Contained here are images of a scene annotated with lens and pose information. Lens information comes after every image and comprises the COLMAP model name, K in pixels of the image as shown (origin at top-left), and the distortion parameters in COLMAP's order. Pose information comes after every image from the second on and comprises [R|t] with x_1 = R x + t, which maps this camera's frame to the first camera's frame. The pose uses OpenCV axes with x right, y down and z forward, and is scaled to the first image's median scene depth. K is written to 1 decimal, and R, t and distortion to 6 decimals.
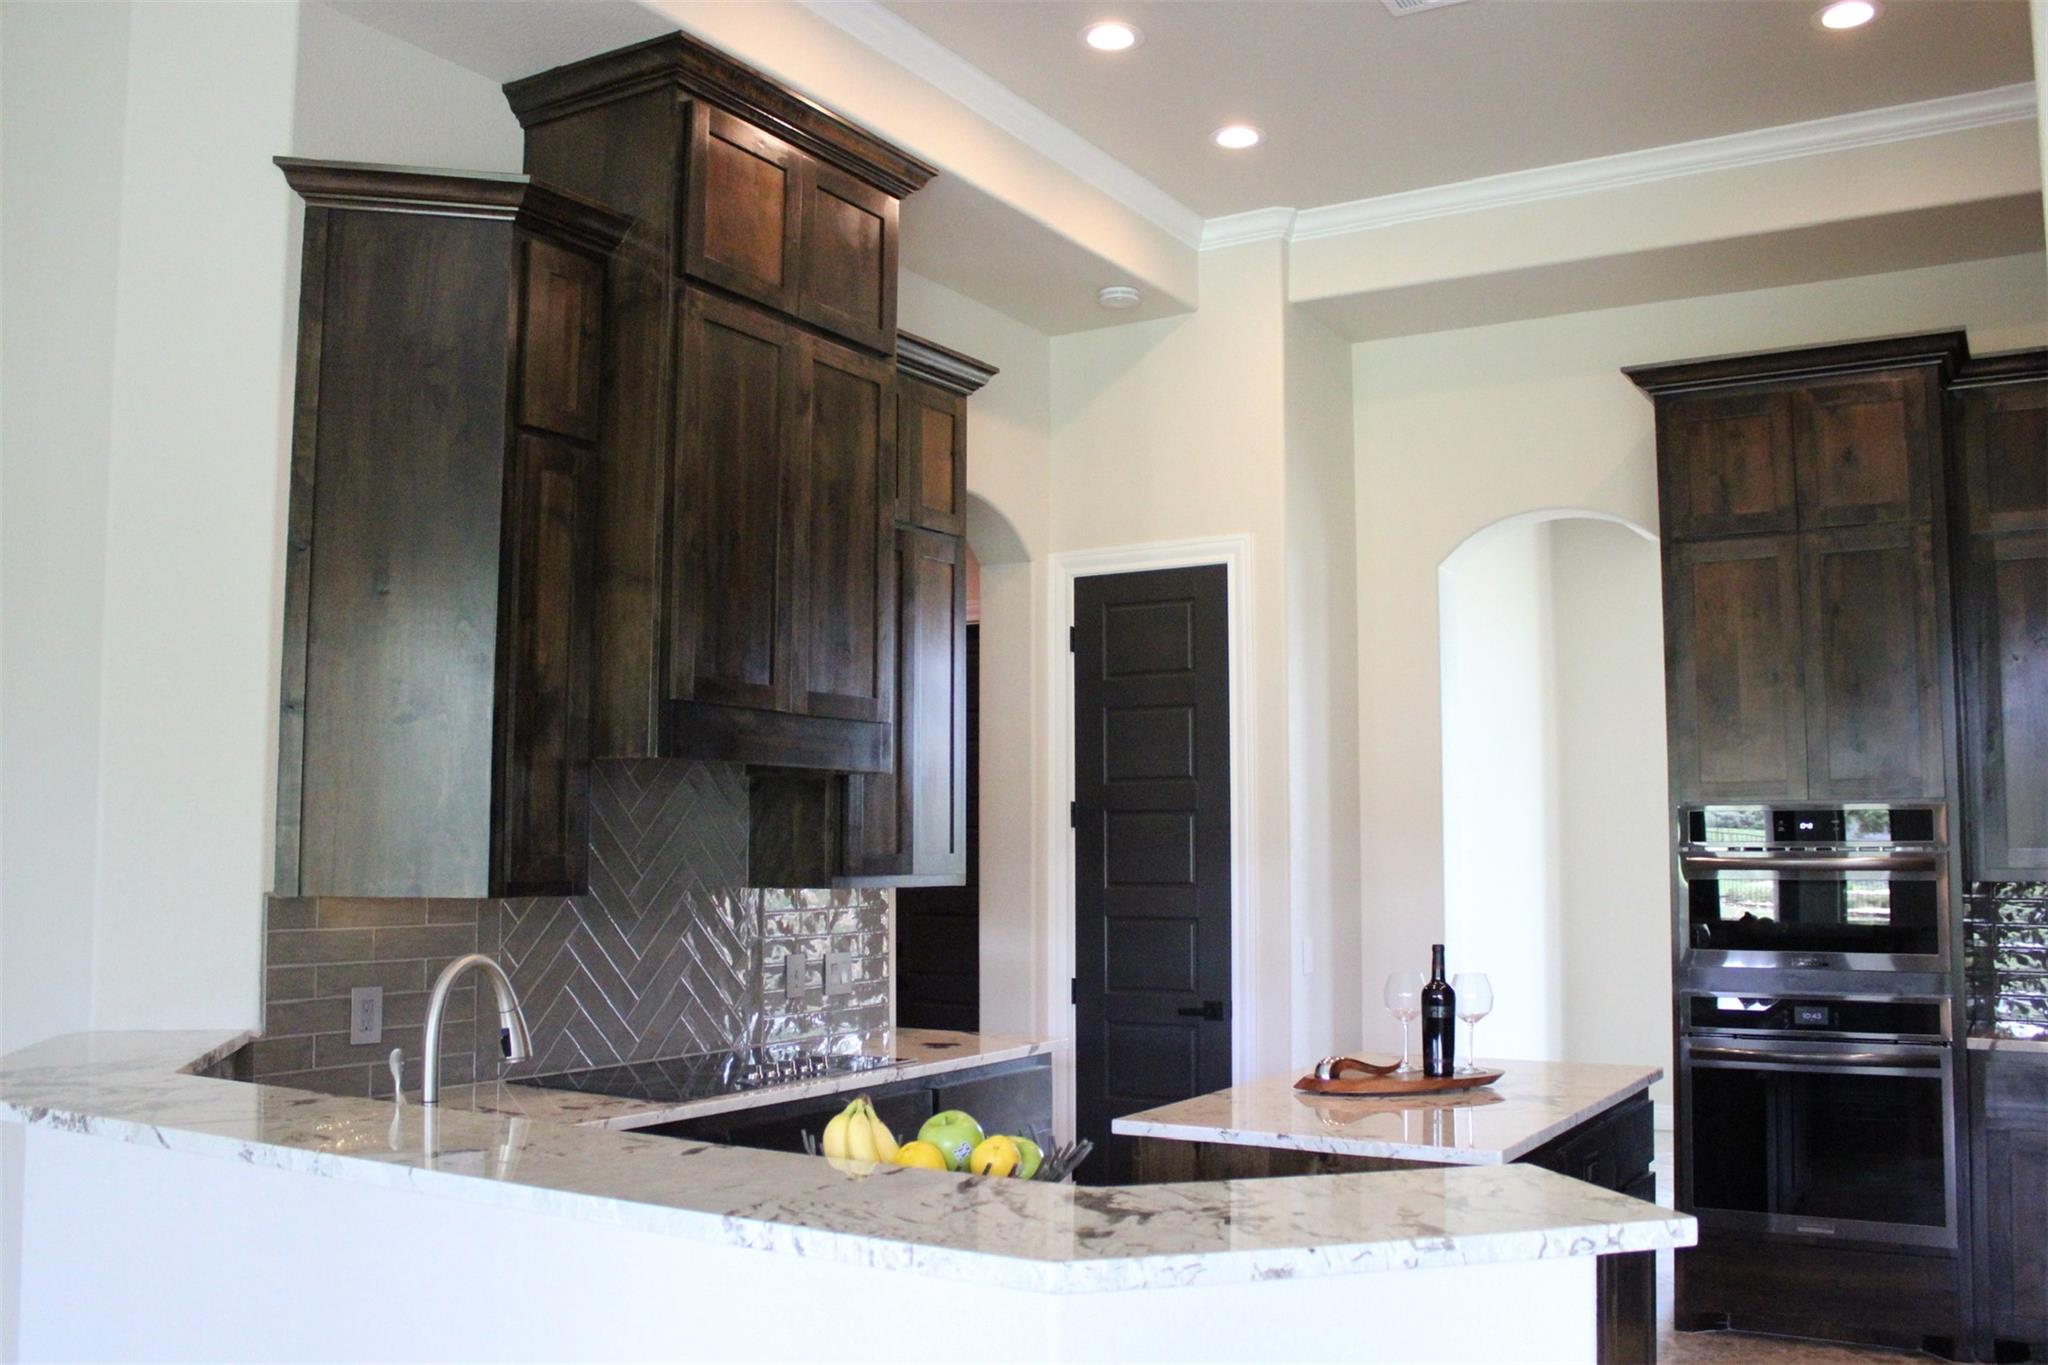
lens RADIAL K [[1741.1, 0, 1024.0], [0, 1741.1, 682.5], [0, 0, 1]] dist [-0.134663, 0.003179]
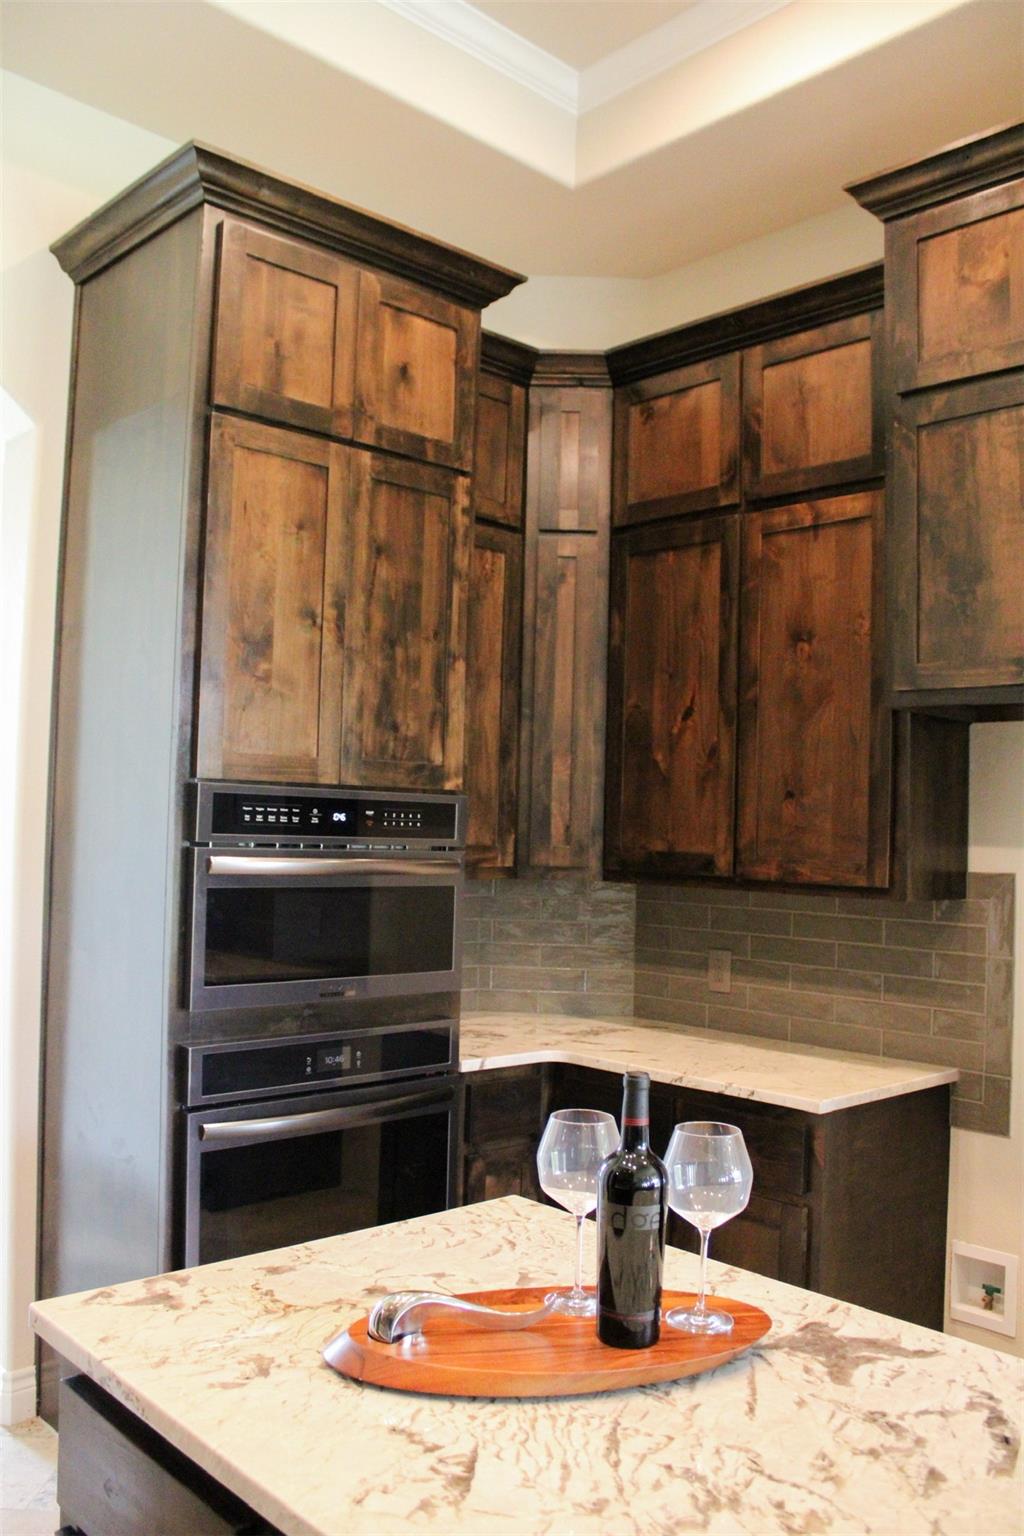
lens RADIAL K [[1305.8, 0, 512.0], [0, 1305.8, 768.0], [0, 0, 1]] dist [-0.134663, 0.003179]
pose [[0.268941, 0.050428, 0.961836, -0.092663], [-0.110160, 0.993686, -0.021296, 0.065949], [-0.956836, -0.100229, 0.272798, 0.756638]]
